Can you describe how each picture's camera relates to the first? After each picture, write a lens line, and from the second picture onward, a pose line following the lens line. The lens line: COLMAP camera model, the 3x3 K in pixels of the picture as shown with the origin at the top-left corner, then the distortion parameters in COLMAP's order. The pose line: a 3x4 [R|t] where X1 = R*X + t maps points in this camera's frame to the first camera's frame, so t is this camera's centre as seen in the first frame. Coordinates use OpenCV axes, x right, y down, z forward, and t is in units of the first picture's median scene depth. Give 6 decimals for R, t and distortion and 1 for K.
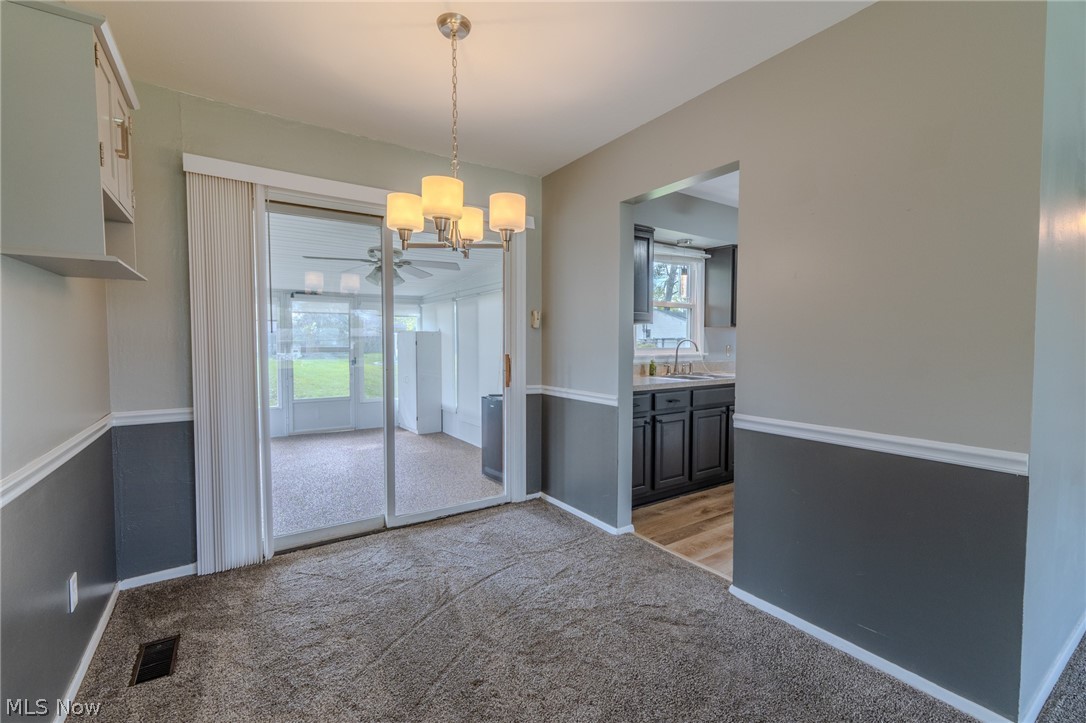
lens RADIAL K [[474.7, 0, 544.3], [0, 474.7, 366.4], [0, 0, 1]] dist [0.004397, -0.001798]
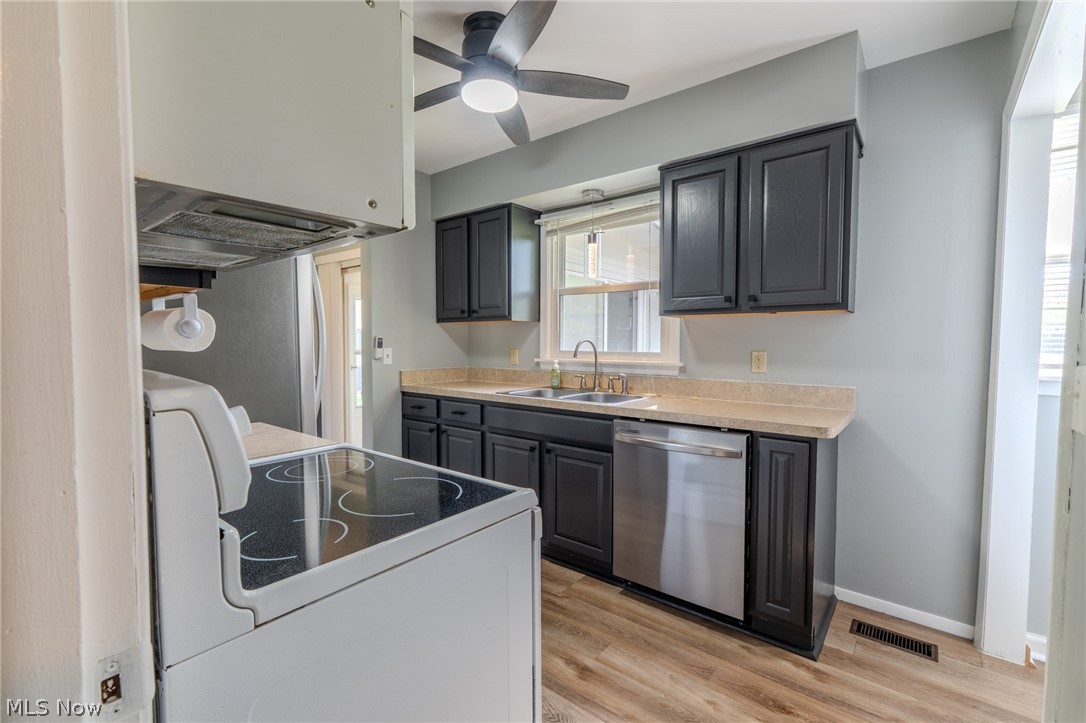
lens RADIAL K [[474.7, 0, 541.7], [0, 474.7, 363.1], [0, 0, 1]] dist [0.004397, -0.001798]
pose [[0.292597, 0.045781, -0.955139, 0.958311], [-0.052253, 0.998126, 0.031834, -0.042416], [0.954807, 0.040594, 0.294441, 0.763253]]
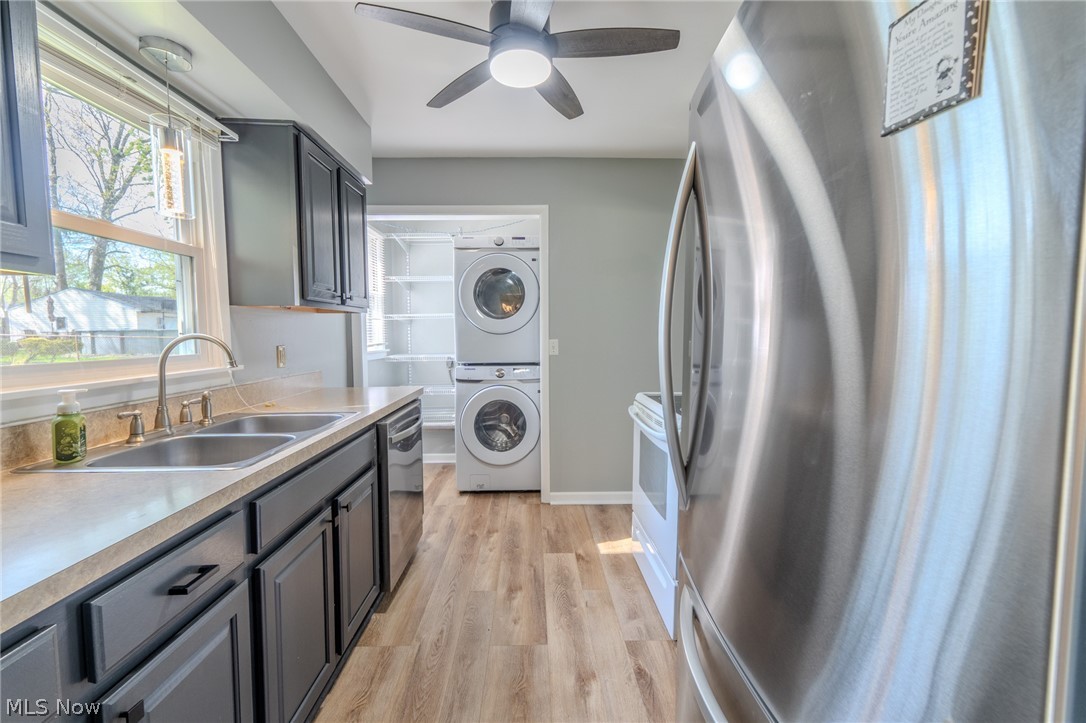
lens RADIAL K [[474.7, 0, 545.0], [0, 474.7, 364.0], [0, 0, 1]] dist [0.004397, -0.001798]
pose [[0.535518, -0.055005, 0.842731, 0.142489], [0.046501, 0.998283, 0.035608, -0.035657], [-0.843243, 0.020119, 0.537156, 0.602137]]
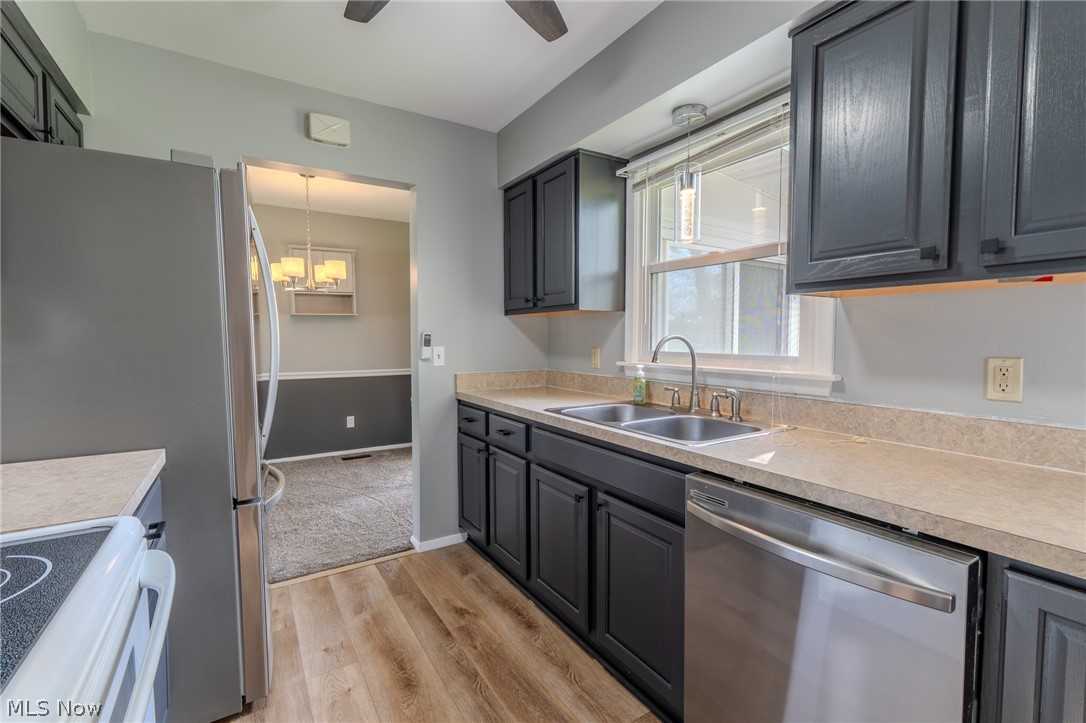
lens RADIAL K [[474.7, 0, 545.0], [0, 474.7, 362.2], [0, 0, 1]] dist [0.004397, -0.001798]
pose [[-0.029996, 0.054977, -0.998037, 0.777864], [-0.051140, 0.997094, 0.056462, -0.051891], [0.998241, 0.052733, -0.027097, 0.916241]]
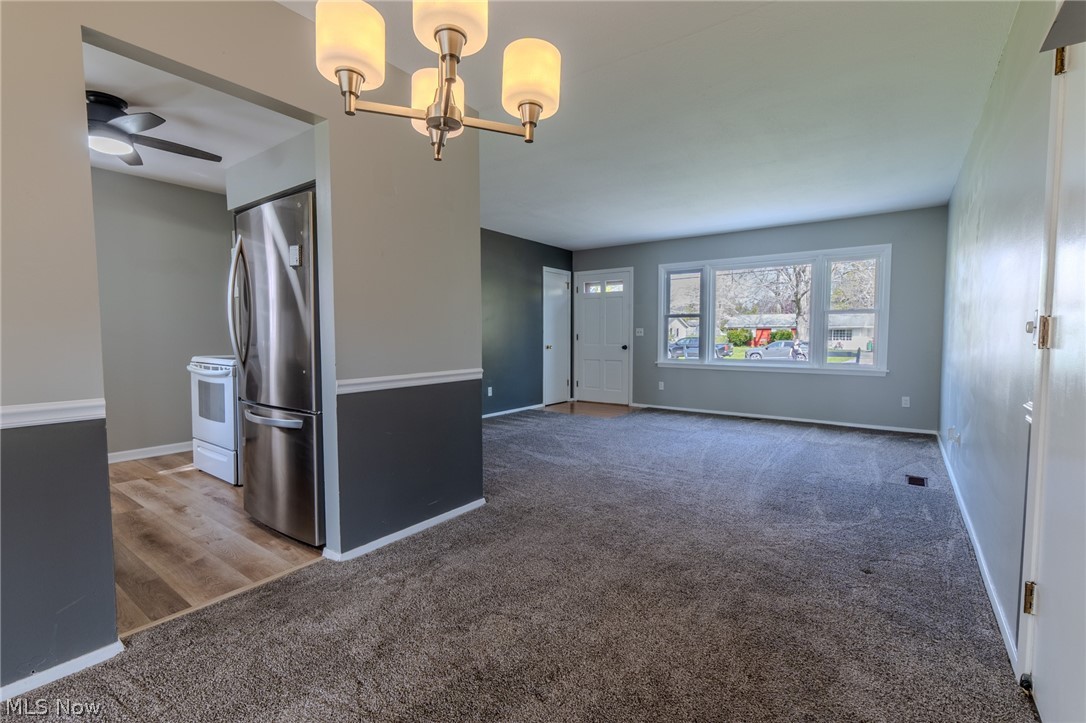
lens RADIAL K [[474.7, 0, 551.8], [0, 474.7, 361.2], [0, 0, 1]] dist [0.004397, -0.001798]
pose [[-0.347908, -0.052330, 0.936067, -0.373833], [0.044651, 0.996383, 0.072297, 0.002425], [-0.936465, 0.066949, -0.344313, 0.503003]]
